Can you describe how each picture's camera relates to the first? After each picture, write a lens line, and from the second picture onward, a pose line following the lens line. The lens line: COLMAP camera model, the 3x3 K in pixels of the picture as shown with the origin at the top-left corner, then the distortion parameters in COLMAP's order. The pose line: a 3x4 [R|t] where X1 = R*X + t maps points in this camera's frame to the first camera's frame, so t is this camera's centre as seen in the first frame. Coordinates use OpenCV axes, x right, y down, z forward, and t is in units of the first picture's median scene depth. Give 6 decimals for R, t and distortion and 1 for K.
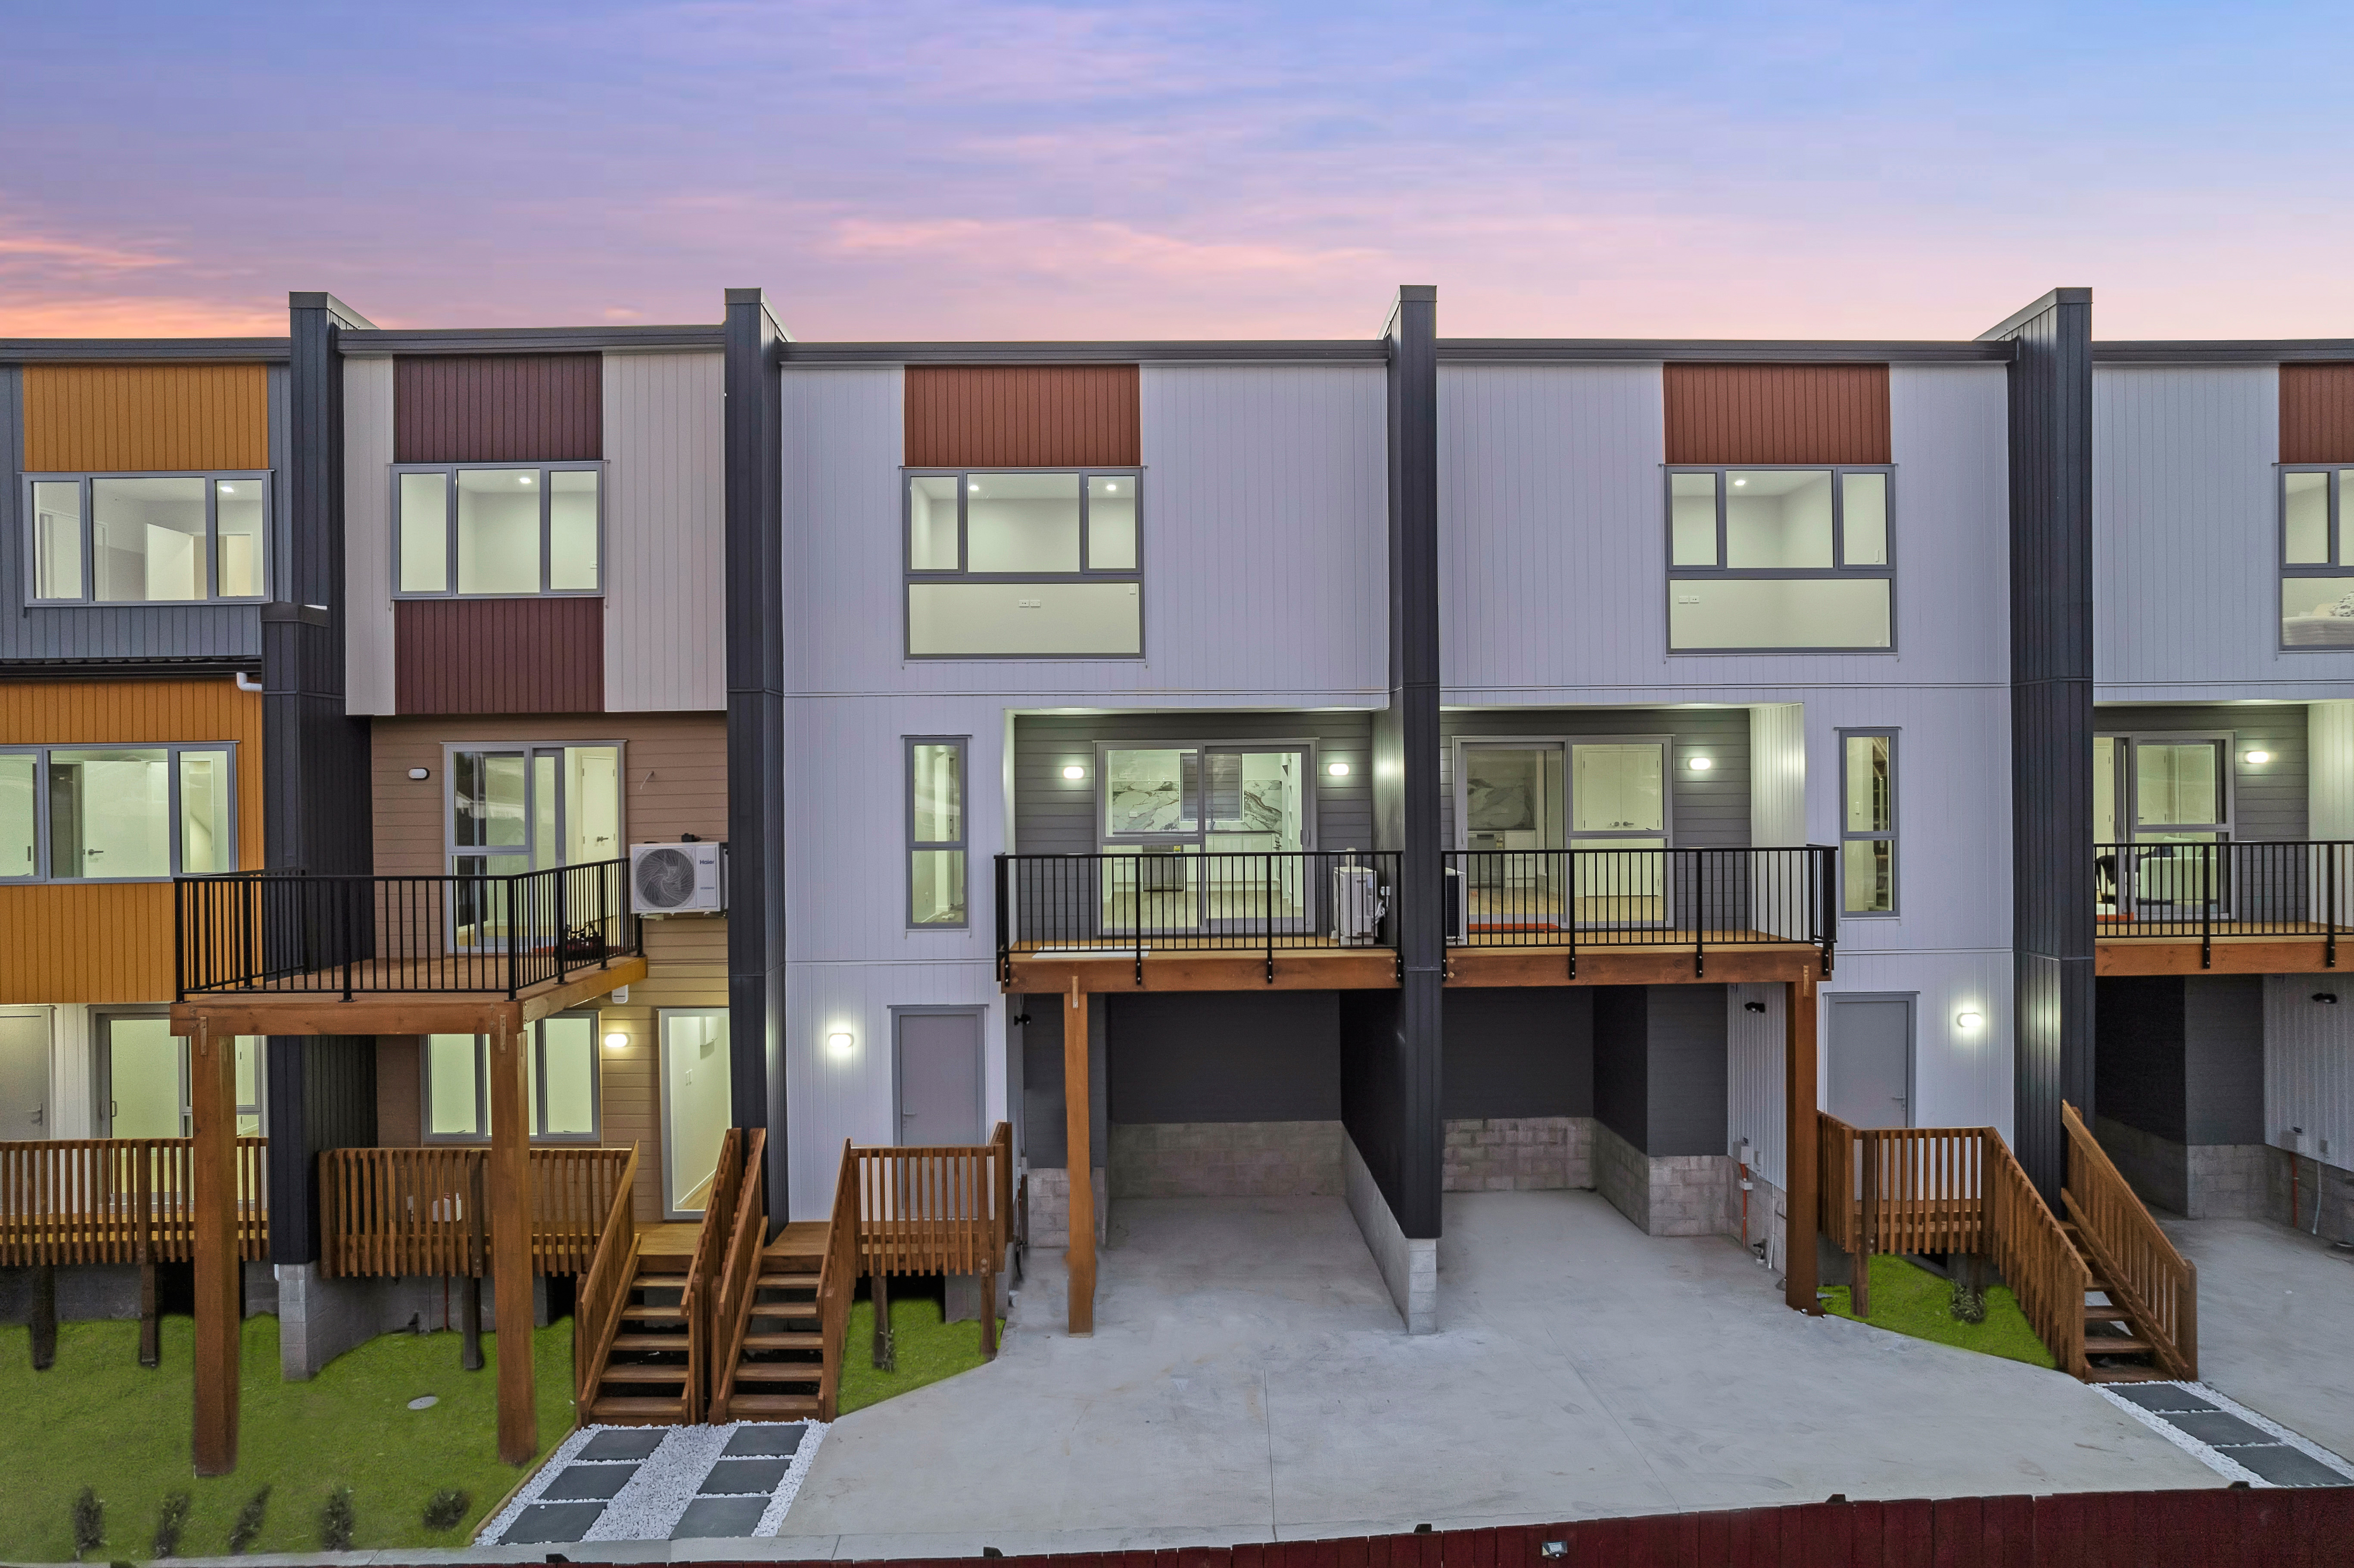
lens RADIAL K [[1460.6, 0, 1184.9], [0, 1460.6, 759.8], [0, 0, 1]] dist [-0.042872, 0.033748]
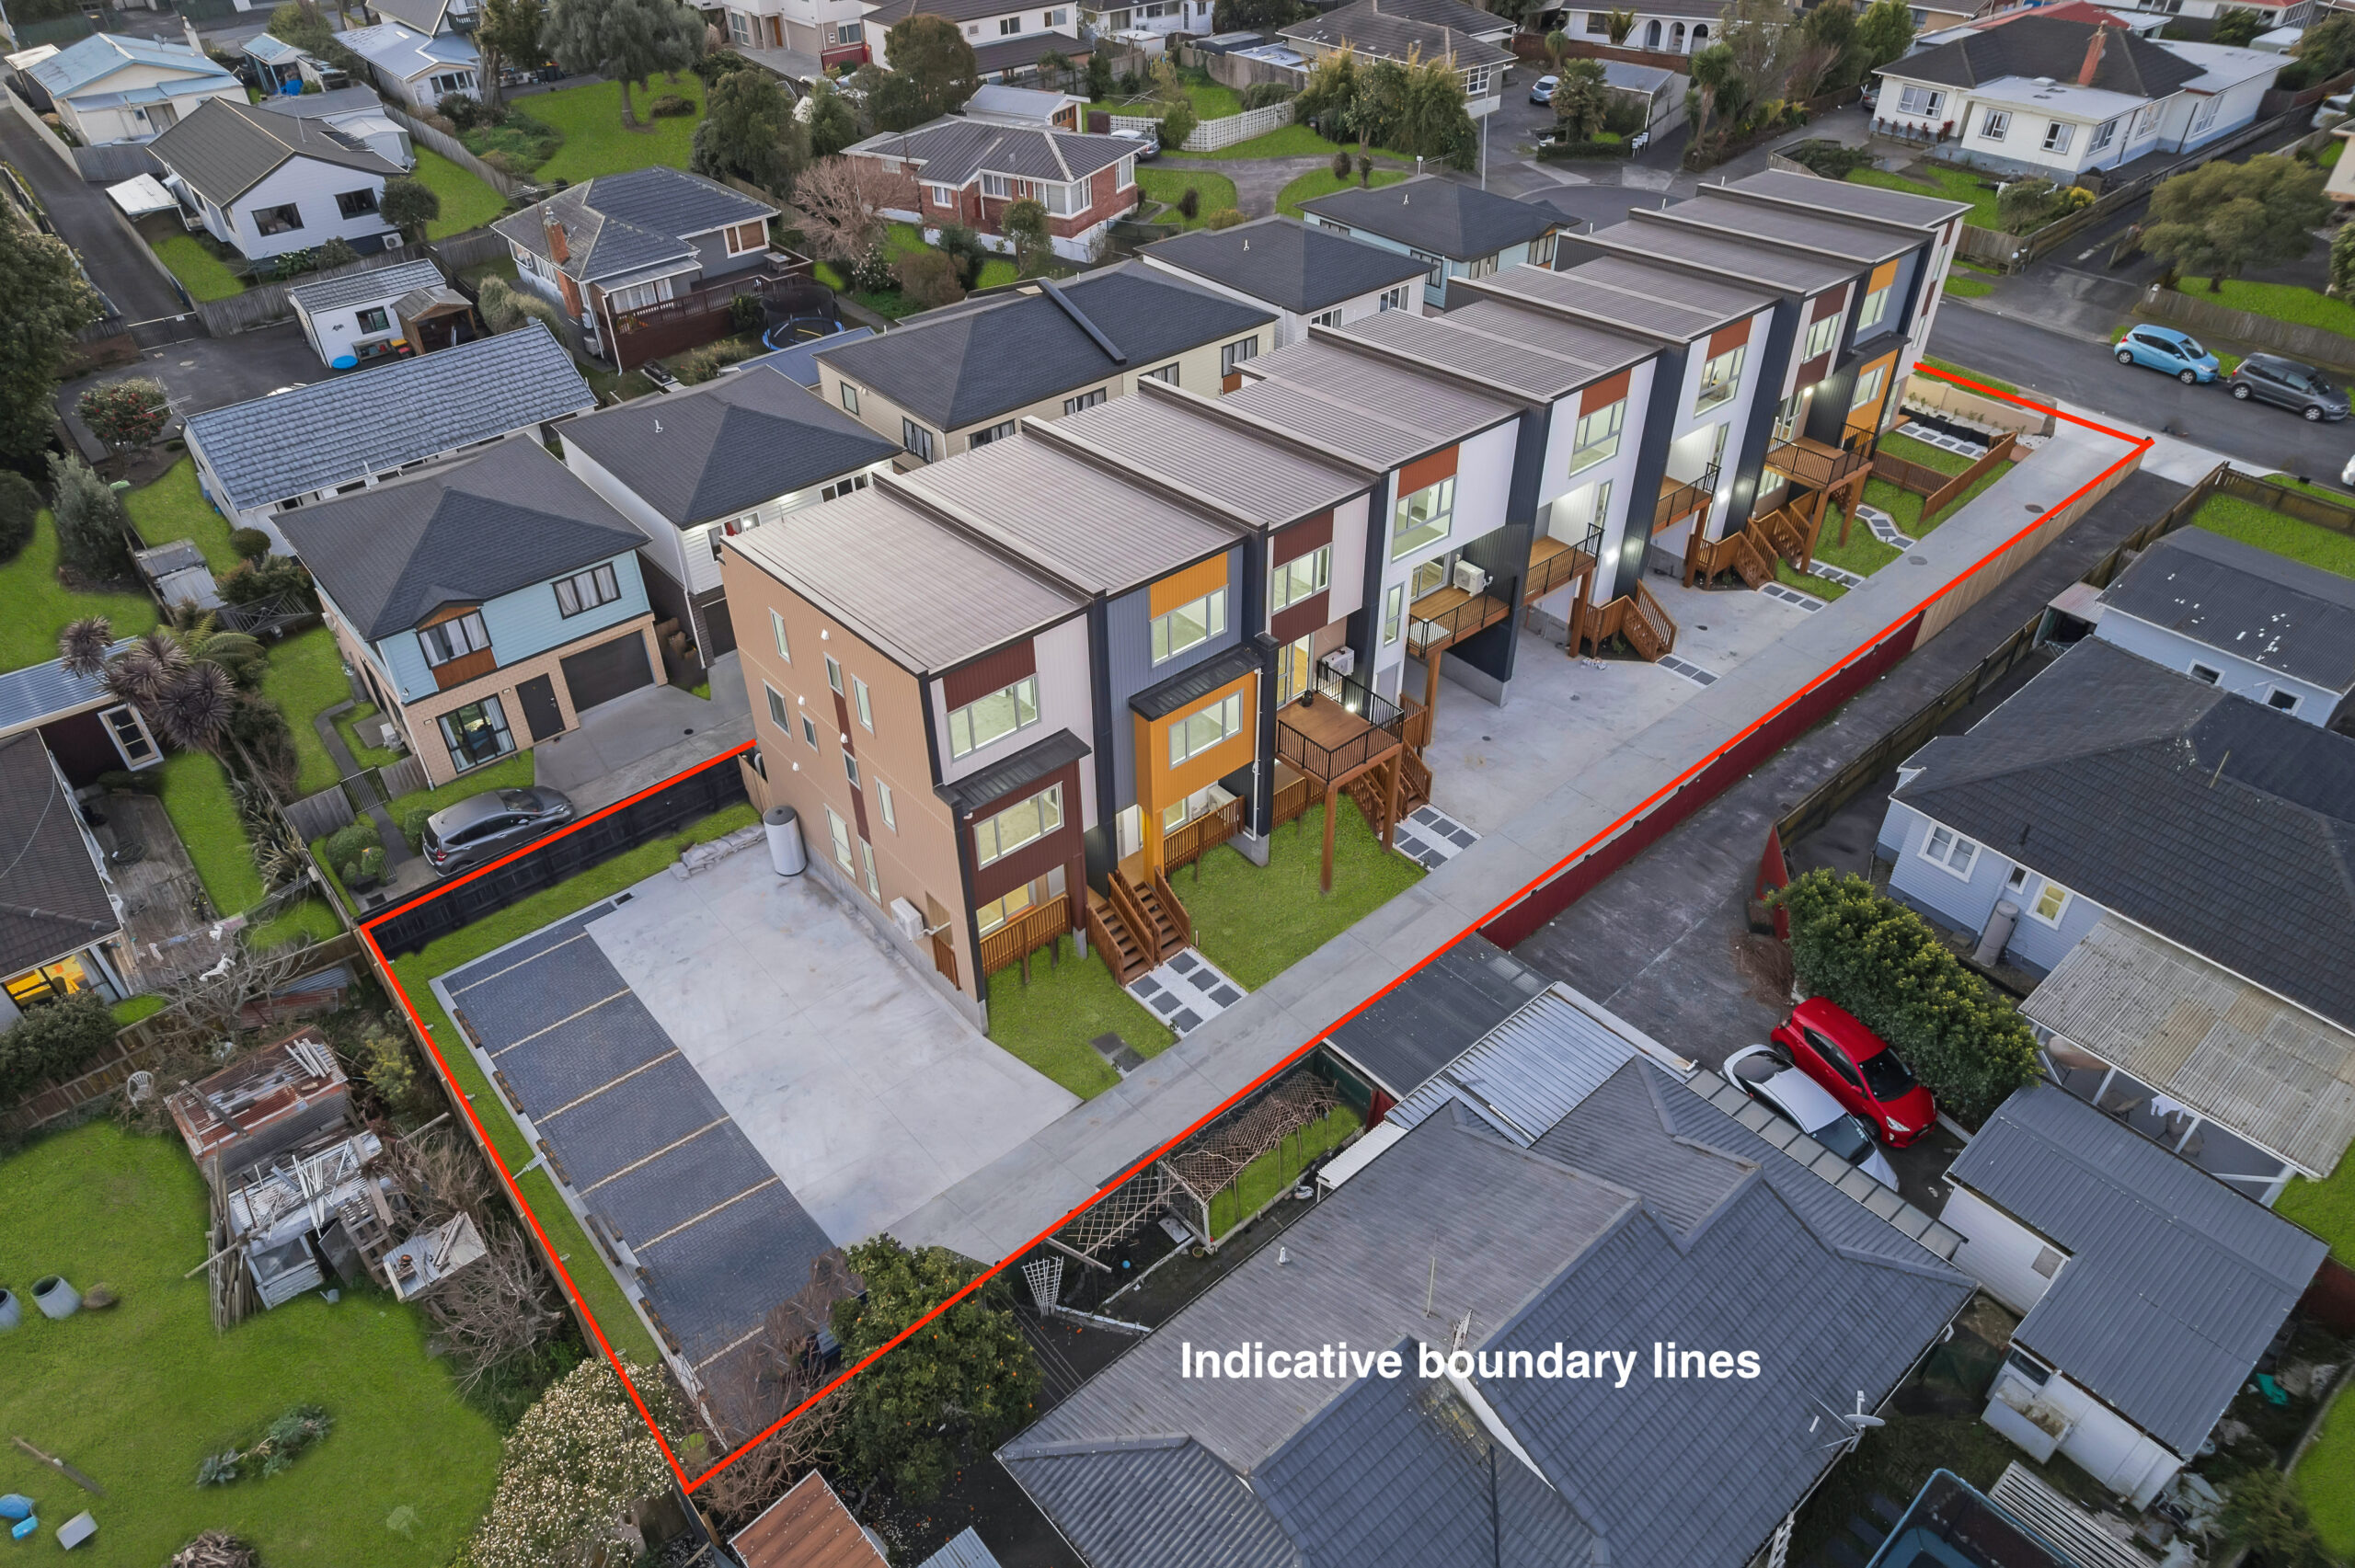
lens RADIAL K [[1461.1, 0, 1168.1], [0, 1461.1, 789.1], [0, 0, 1]] dist [-0.042872, 0.033748]
pose [[0.776328, -0.397319, 0.489338, -2.026452], [0.012984, 0.786237, 0.617788, -1.436881], [-0.630195, -0.473253, 0.615537, -0.616638]]
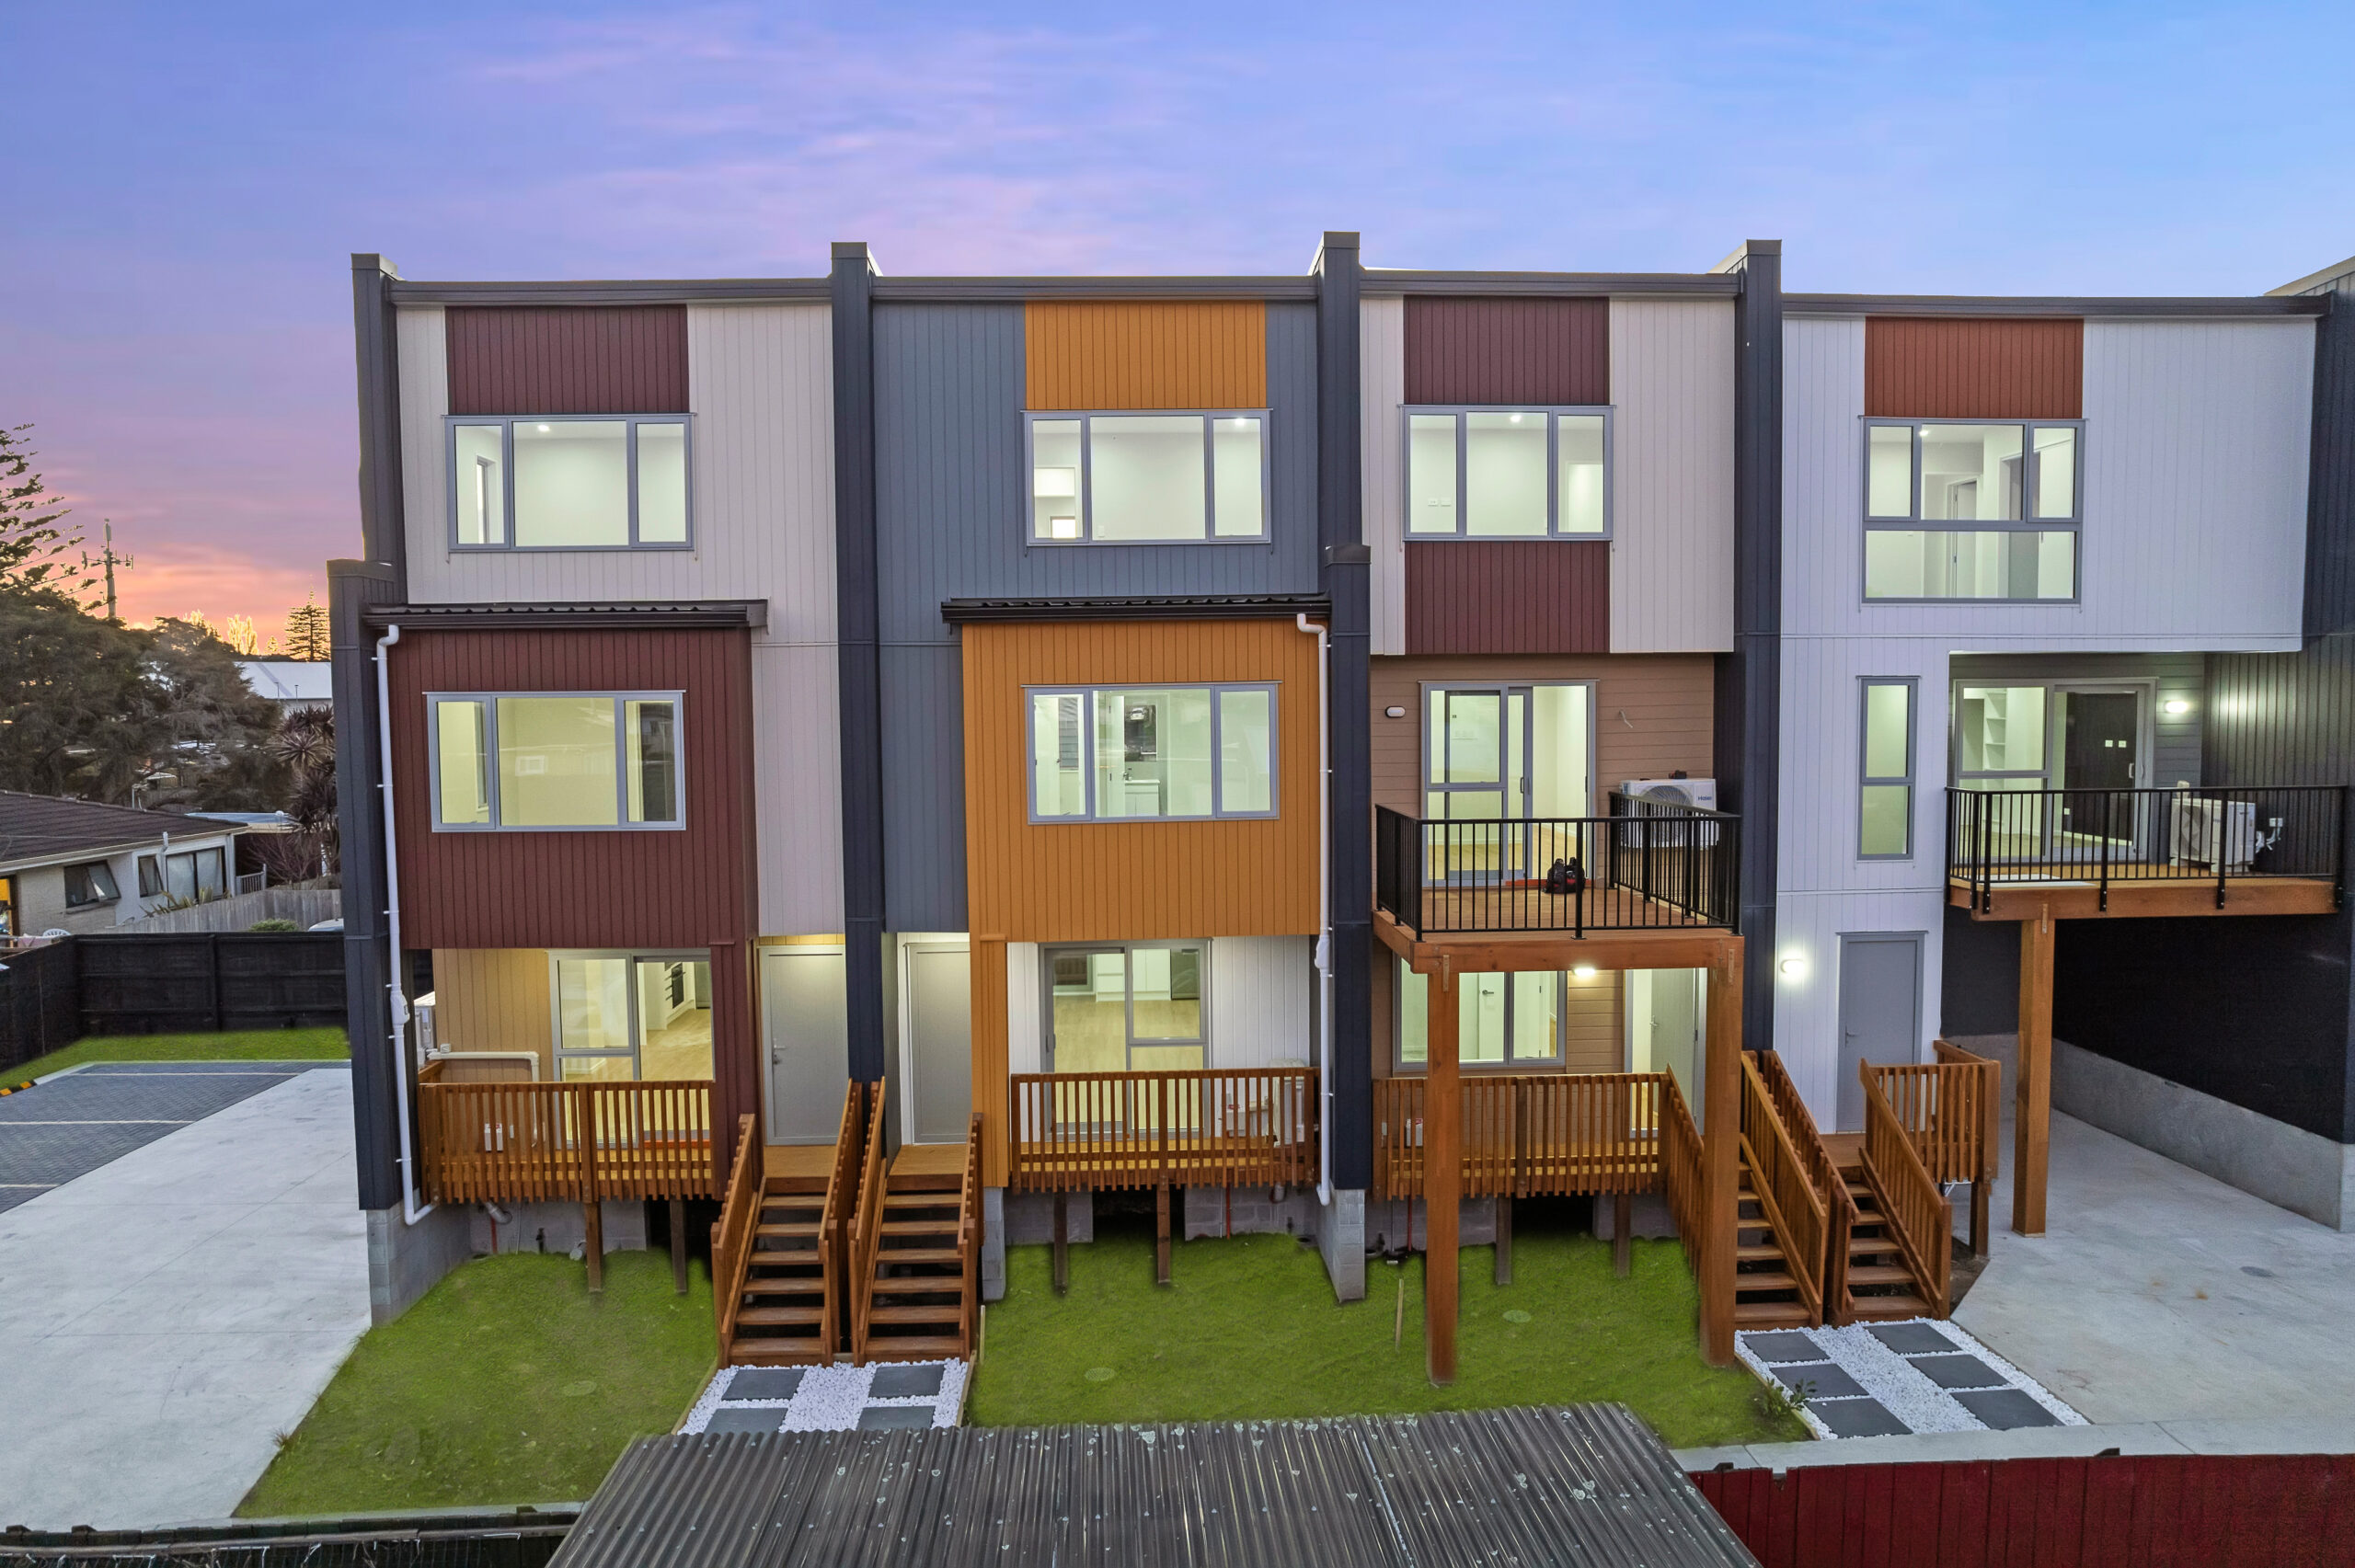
lens RADIAL K [[1461.1, 0, 1142.3], [0, 1461.1, 764.4], [0, 0, 1]] dist [-0.042872, 0.033748]
pose [[0.999319, -0.001712, 0.036858, -0.745342], [0.000323, 0.999291, 0.037646, 0.007513], [-0.036897, -0.037608, 0.998611, -0.018890]]
